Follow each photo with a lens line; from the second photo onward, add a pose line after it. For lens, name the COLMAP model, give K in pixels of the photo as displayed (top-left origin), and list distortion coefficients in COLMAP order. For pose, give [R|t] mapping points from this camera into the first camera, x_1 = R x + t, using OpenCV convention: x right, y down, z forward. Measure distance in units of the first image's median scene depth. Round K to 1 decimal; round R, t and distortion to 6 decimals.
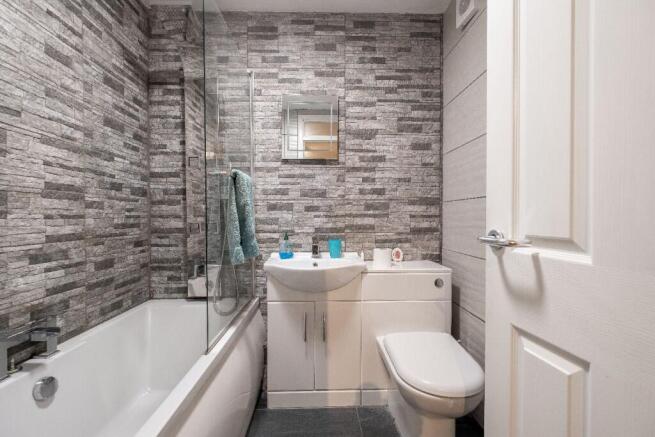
lens RADIAL K [[291.3, 0, 326.8], [0, 291.3, 220.2], [0, 0, 1]] dist [-0.001969, 0.000250]
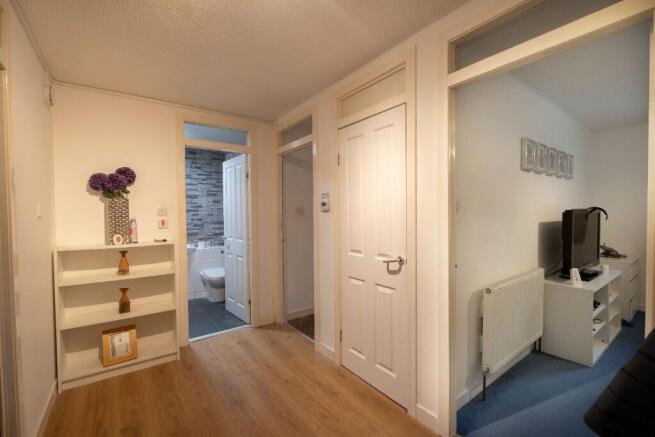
lens RADIAL K [[286.0, 0, 326.3], [0, 286.0, 220.3], [0, 0, 1]] dist [-0.002536, 0.000075]
pose [[0.828303, -0.022625, 0.559823, -0.303948], [0.017730, 0.999742, 0.014172, -0.107830], [-0.559999, -0.001813, 0.828491, -1.694088]]
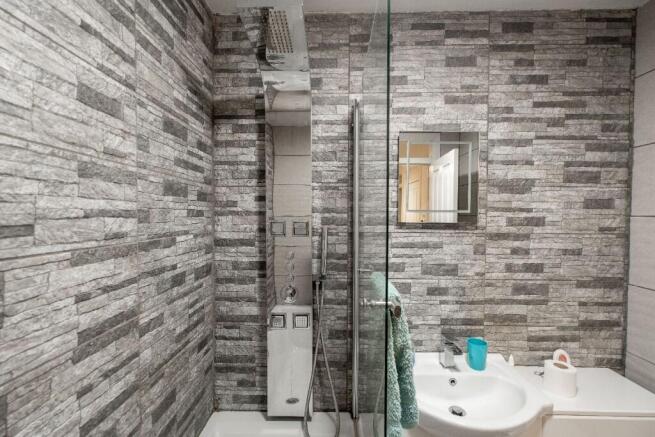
lens RADIAL K [[286.0, 0, 326.3], [0, 286.0, 220.3], [0, 0, 1]] dist [-0.002536, 0.000075]
pose [[0.998500, 0.008608, -0.054075, -0.286515], [-0.008013, 0.999905, 0.011215, -0.219783], [0.054166, -0.010764, 0.998474, 0.295701]]
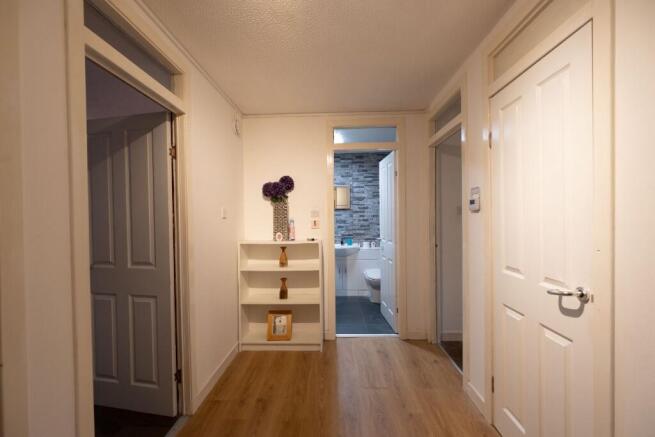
lens RADIAL K [[286.0, 0, 326.3], [0, 286.0, 220.3], [0, 0, 1]] dist [-0.002536, 0.000075]
pose [[0.997519, -0.012756, -0.069228, 0.001446], [0.012887, 0.999916, 0.001439, -0.107681], [0.069204, -0.002328, 0.997600, -1.622694]]
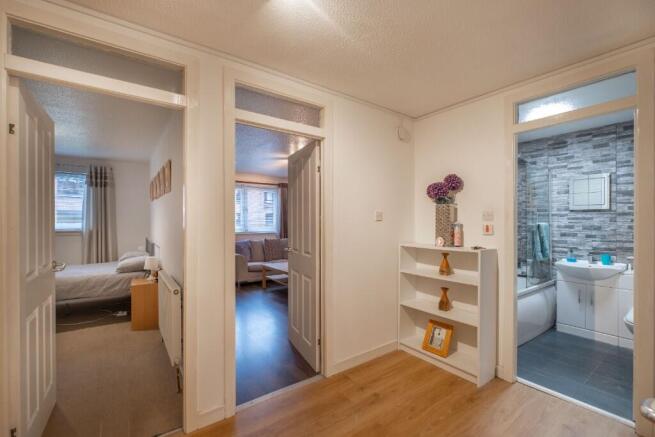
lens RADIAL K [[286.0, 0, 326.3], [0, 286.0, 220.3], [0, 0, 1]] dist [-0.002536, 0.000075]
pose [[0.557079, 0.000121, -0.830459, 0.509724], [-0.011079, 0.999912, -0.007286, -0.109377], [0.830385, 0.013260, 0.557032, -1.358125]]
